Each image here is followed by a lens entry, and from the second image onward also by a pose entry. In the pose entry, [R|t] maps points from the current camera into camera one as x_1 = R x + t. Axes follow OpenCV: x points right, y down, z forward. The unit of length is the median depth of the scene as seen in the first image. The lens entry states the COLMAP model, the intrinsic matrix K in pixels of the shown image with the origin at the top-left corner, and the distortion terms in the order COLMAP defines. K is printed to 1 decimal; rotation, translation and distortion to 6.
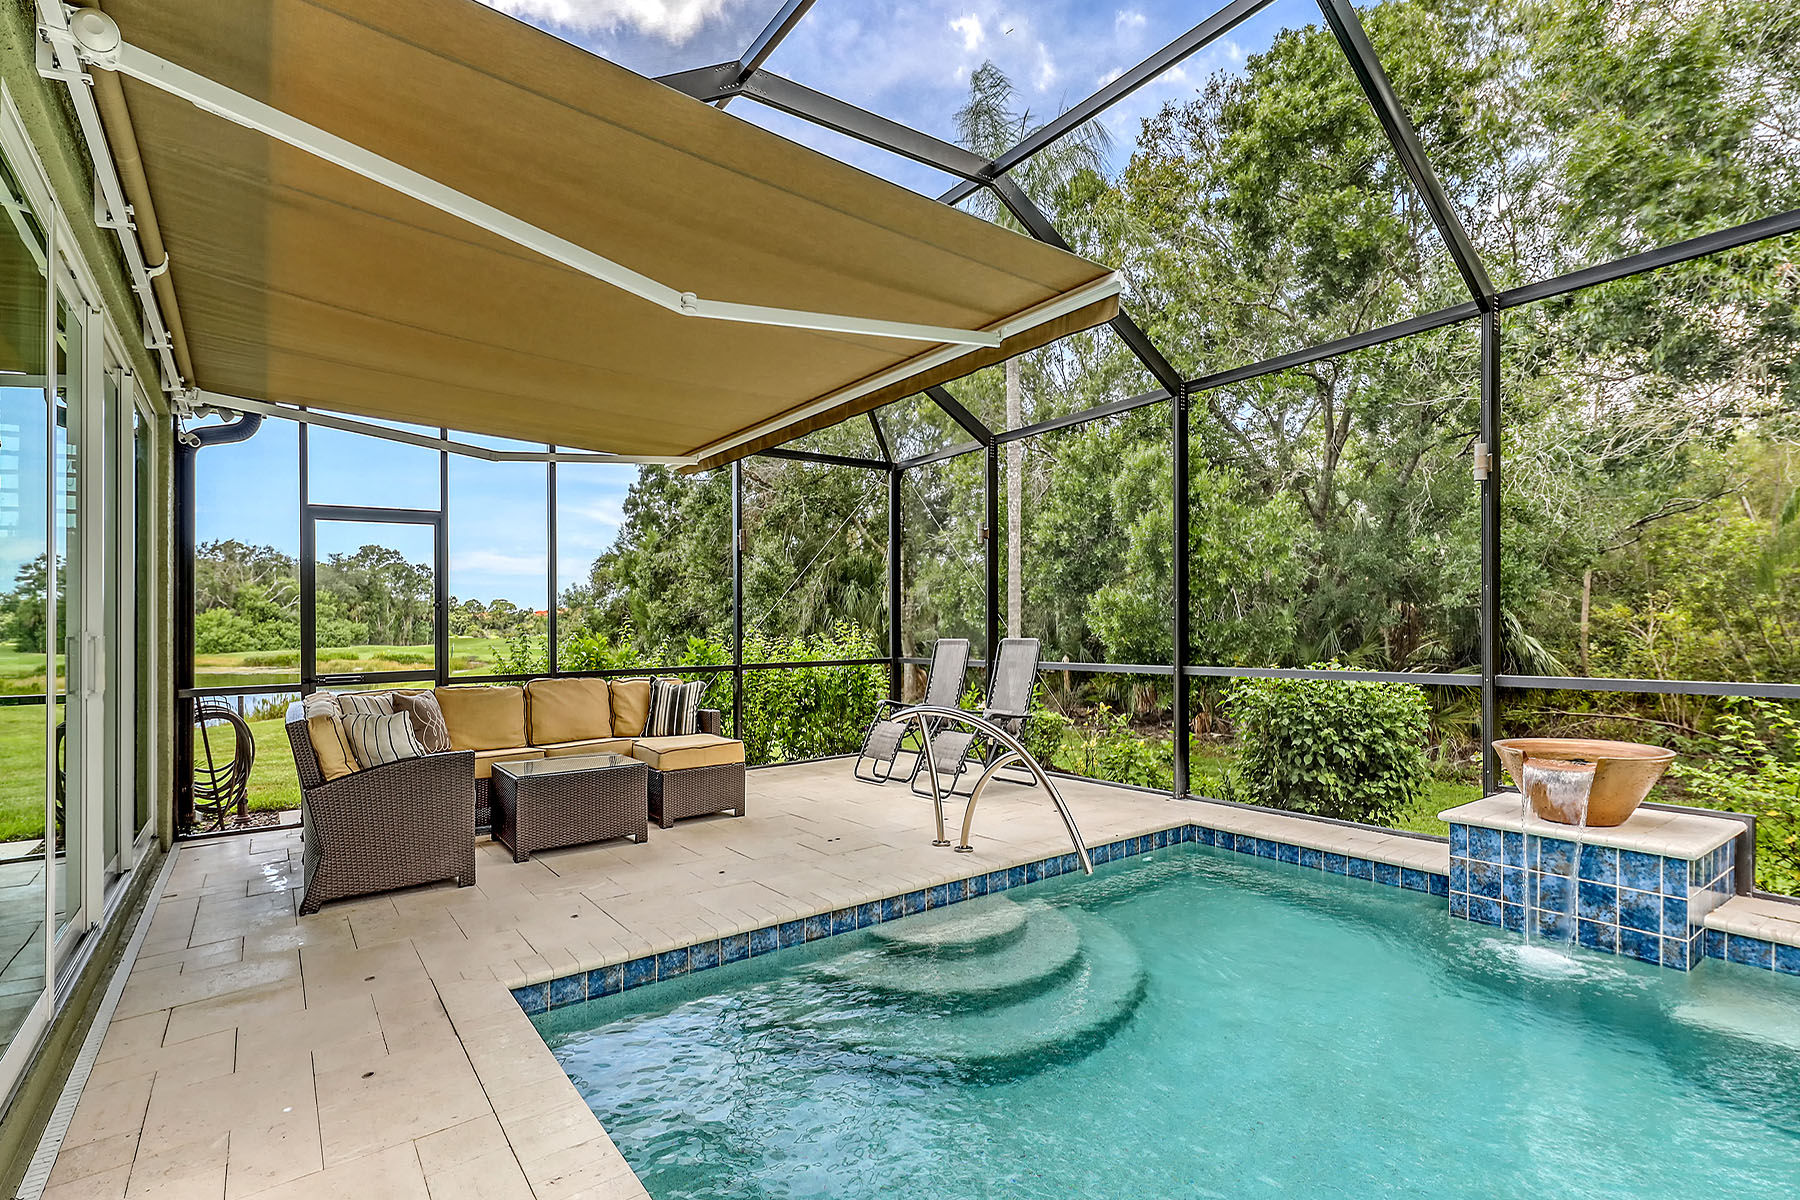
lens RADIAL K [[849.1, 0, 903.6], [0, 849.1, 599.6], [0, 0, 1]] dist [0.005692, 0.000388]
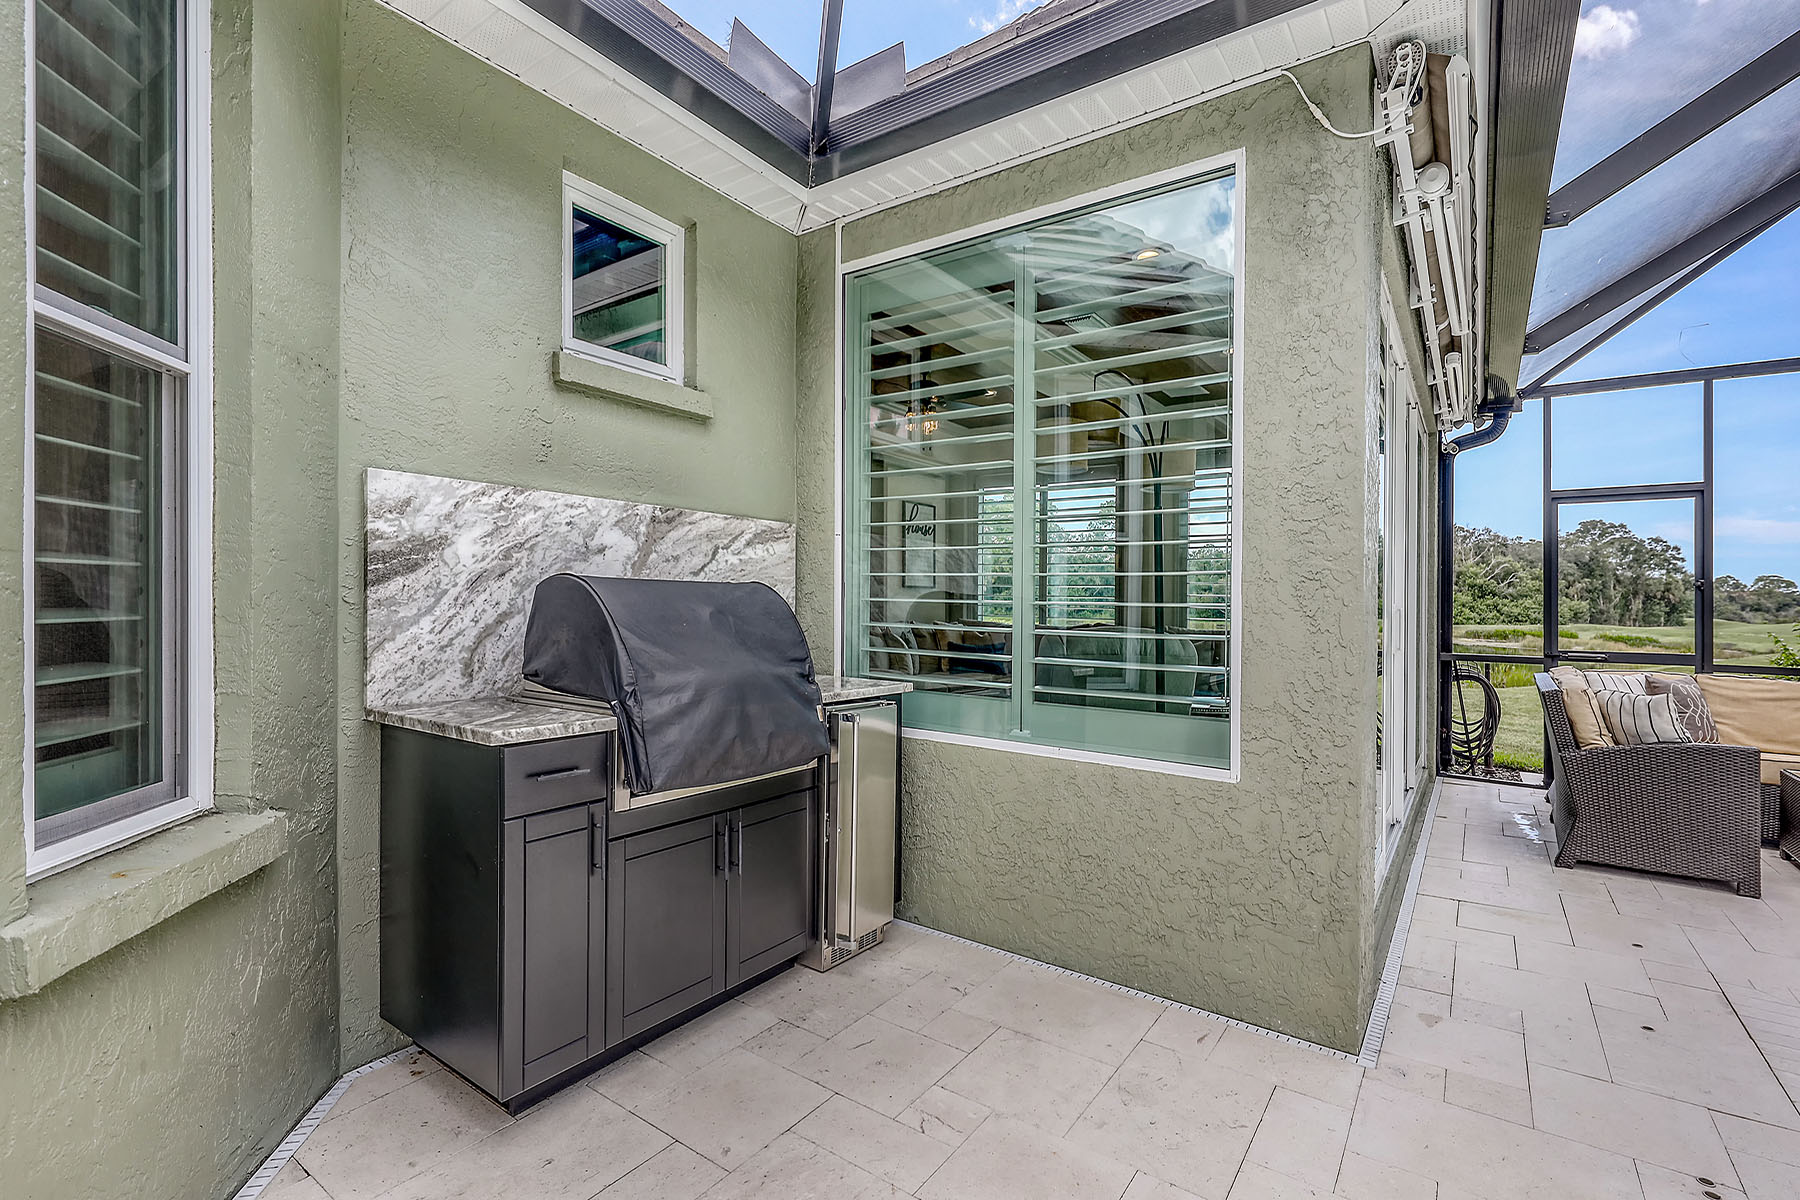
lens RADIAL K [[798.6, 0, 908.3], [0, 798.6, 587.9], [0, 0, 1]] dist [0.001400, 0.000322]
pose [[0.300428, 0.005693, -0.953788, 0.018392], [0.007003, 0.999942, 0.008174, -0.003147], [0.953779, -0.009135, 0.300370, -0.076290]]
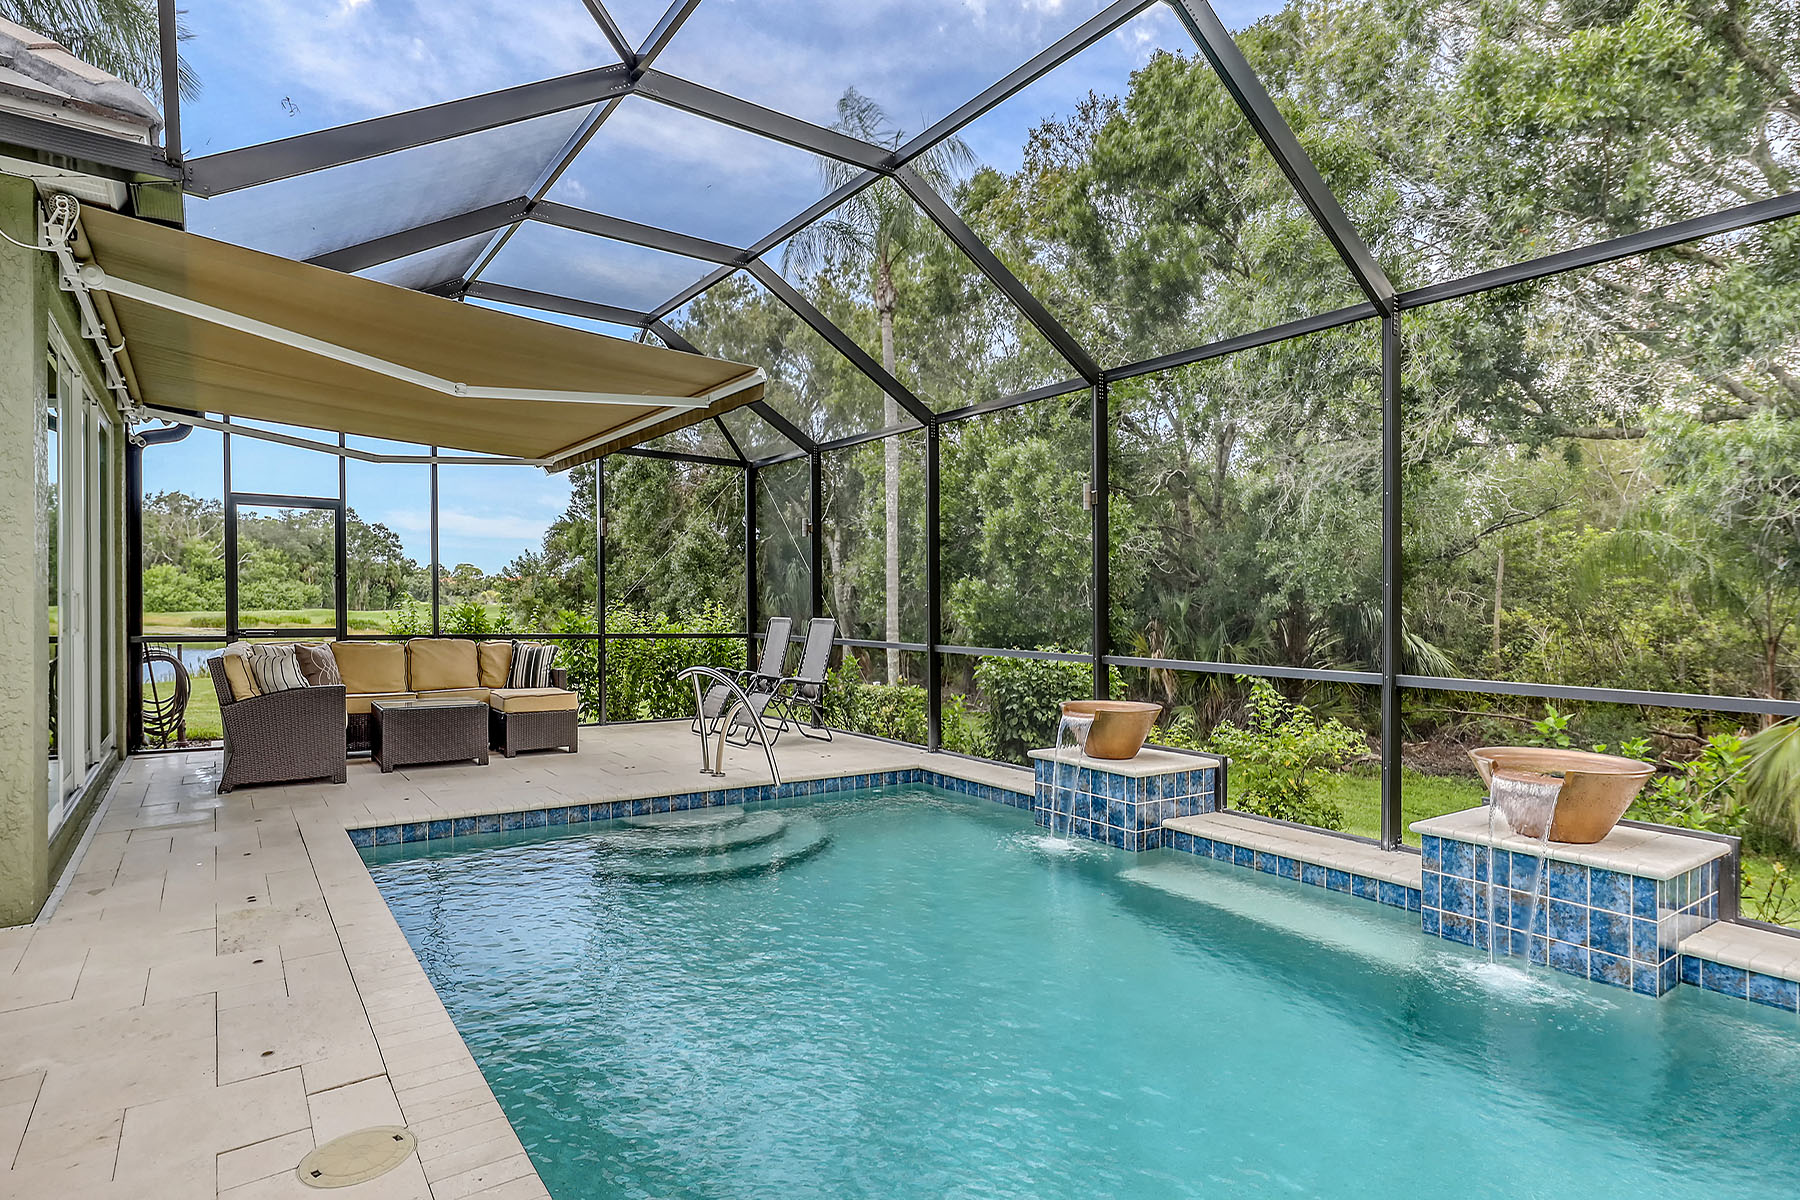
lens RADIAL K [[935.1, 0, 887.1], [0, 935.1, 621.6], [0, 0, 1]] dist [0.009315, 0.001210]
pose [[0.999264, 0.032151, -0.020913, 0.300998], [-0.031125, 0.998379, 0.047651, -0.018283], [0.022412, -0.046965, 0.998645, -0.369393]]
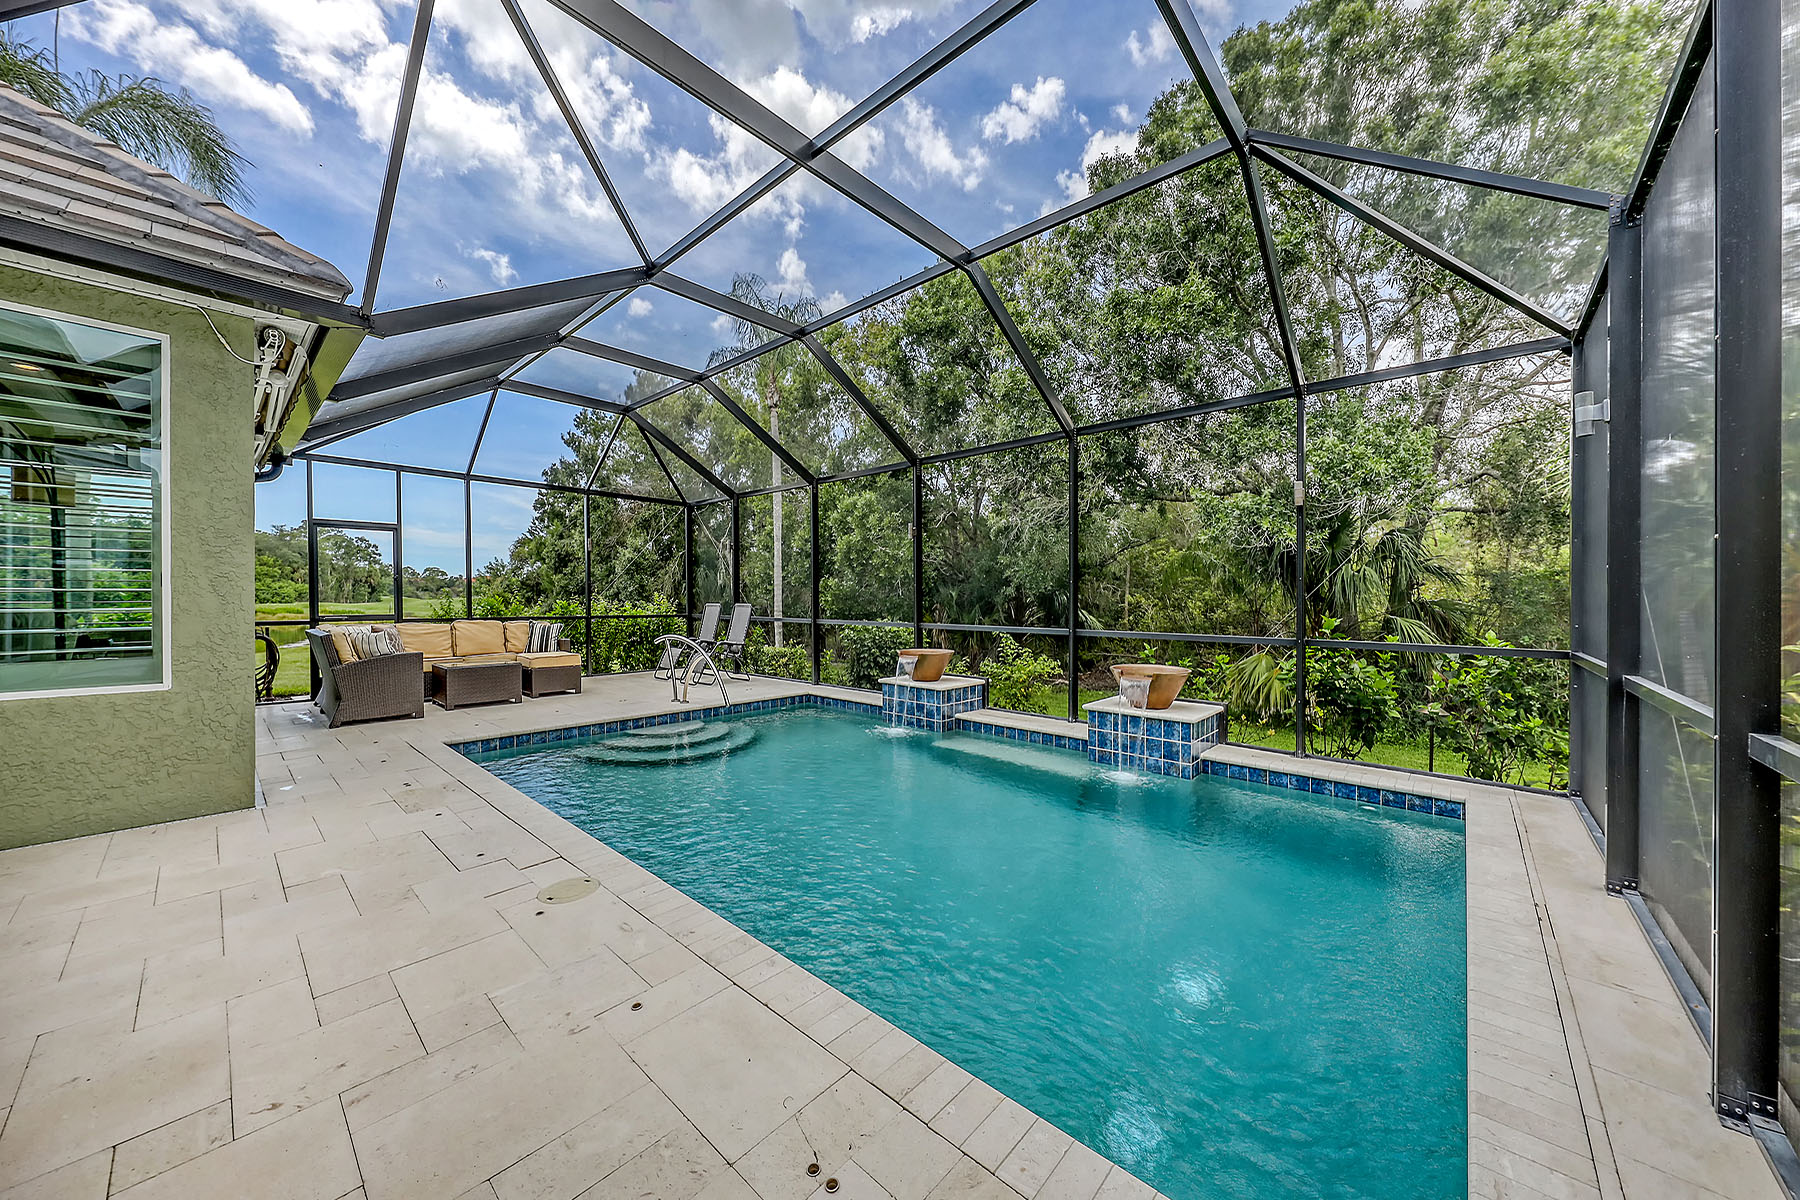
lens RADIAL K [[622.1, 0, 882.4], [0, 622.1, 617.4], [0, 0, 1]] dist [0.017173, -0.005129]
pose [[0.983781, 0.017686, 0.178497, 0.230642], [-0.028650, 0.997845, 0.059038, -0.018019], [-0.177068, -0.063194, 0.982168, -0.499314]]
